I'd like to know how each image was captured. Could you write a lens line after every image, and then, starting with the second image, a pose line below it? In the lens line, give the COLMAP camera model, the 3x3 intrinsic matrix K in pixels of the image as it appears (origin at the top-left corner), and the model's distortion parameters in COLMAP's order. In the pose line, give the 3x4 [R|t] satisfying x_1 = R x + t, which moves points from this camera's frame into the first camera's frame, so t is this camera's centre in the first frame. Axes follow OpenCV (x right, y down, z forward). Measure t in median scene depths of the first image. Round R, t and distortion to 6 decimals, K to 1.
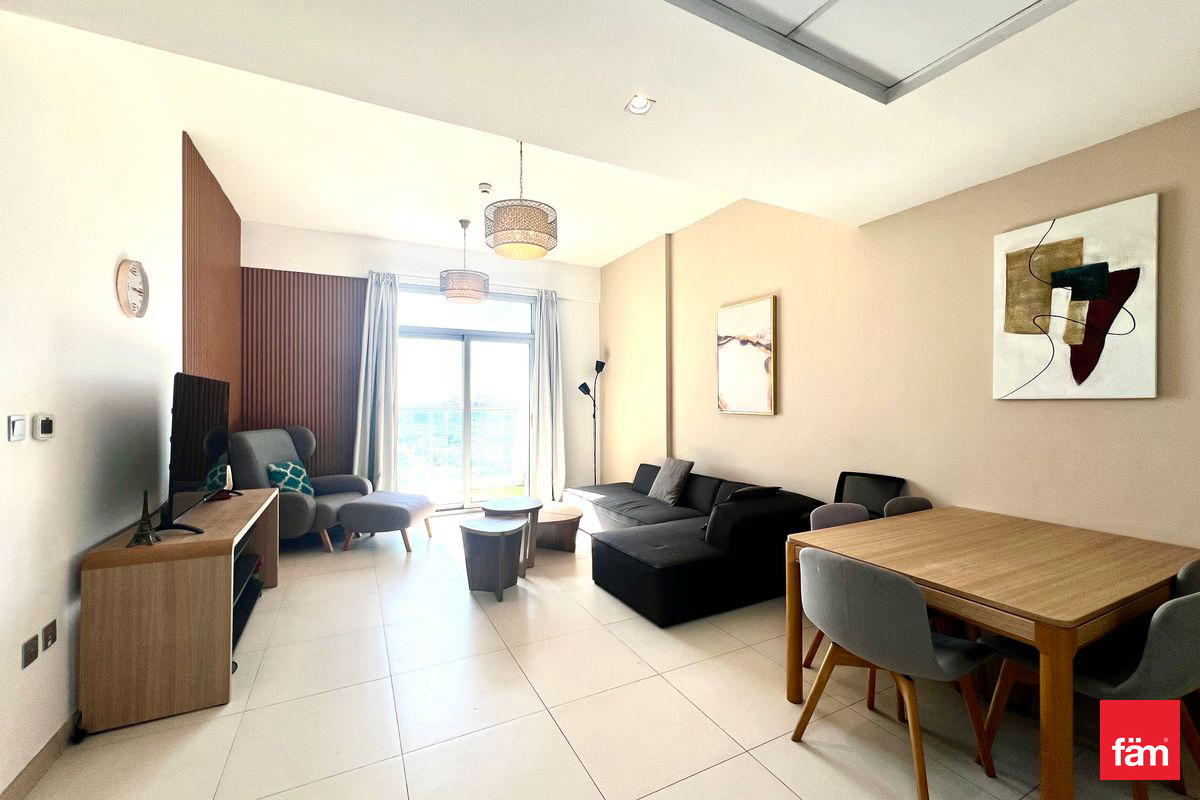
lens RADIAL K [[482.2, 0, 597.7], [0, 482.2, 399.8], [0, 0, 1]] dist [-0.000678, 0.000246]
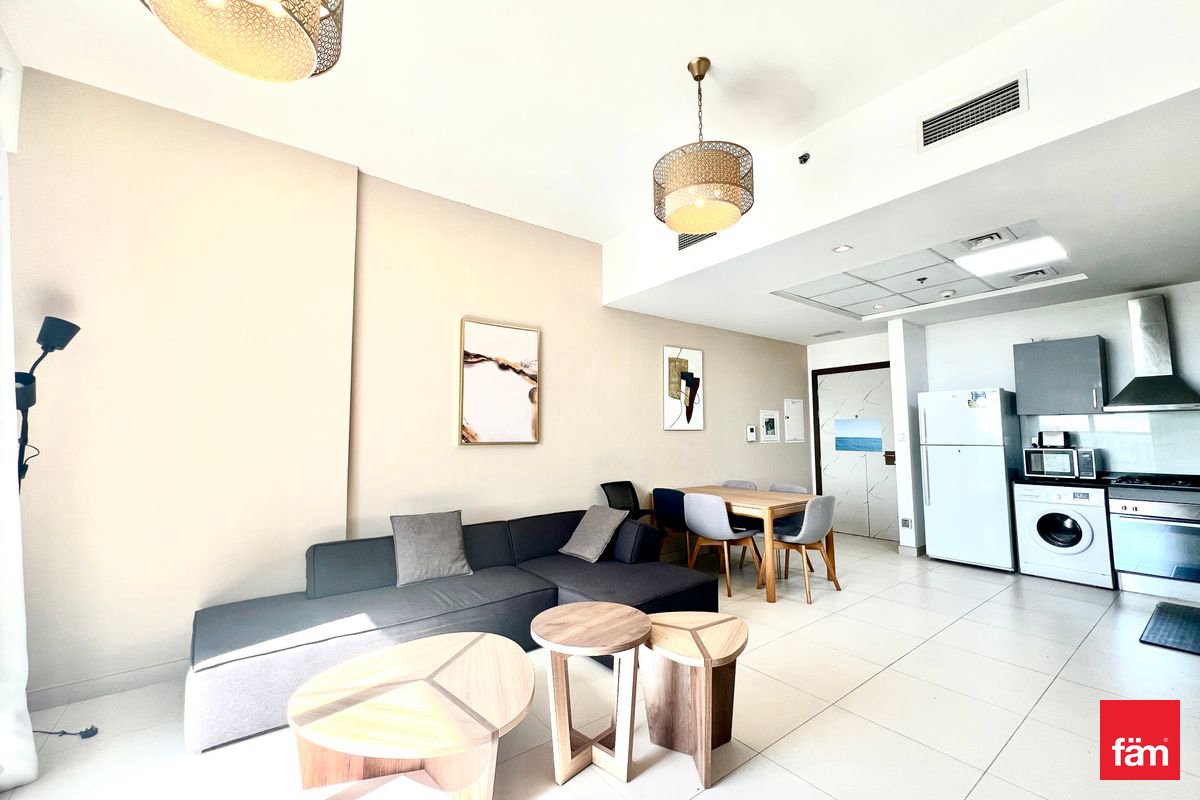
lens RADIAL K [[482.2, 0, 597.7], [0, 482.2, 399.8], [0, 0, 1]] dist [-0.000678, 0.000246]
pose [[-0.165213, 0.078935, 0.983094, -1.119022], [0.005555, 0.996851, -0.079106, 0.031853], [-0.986242, -0.007609, -0.165131, 1.717624]]
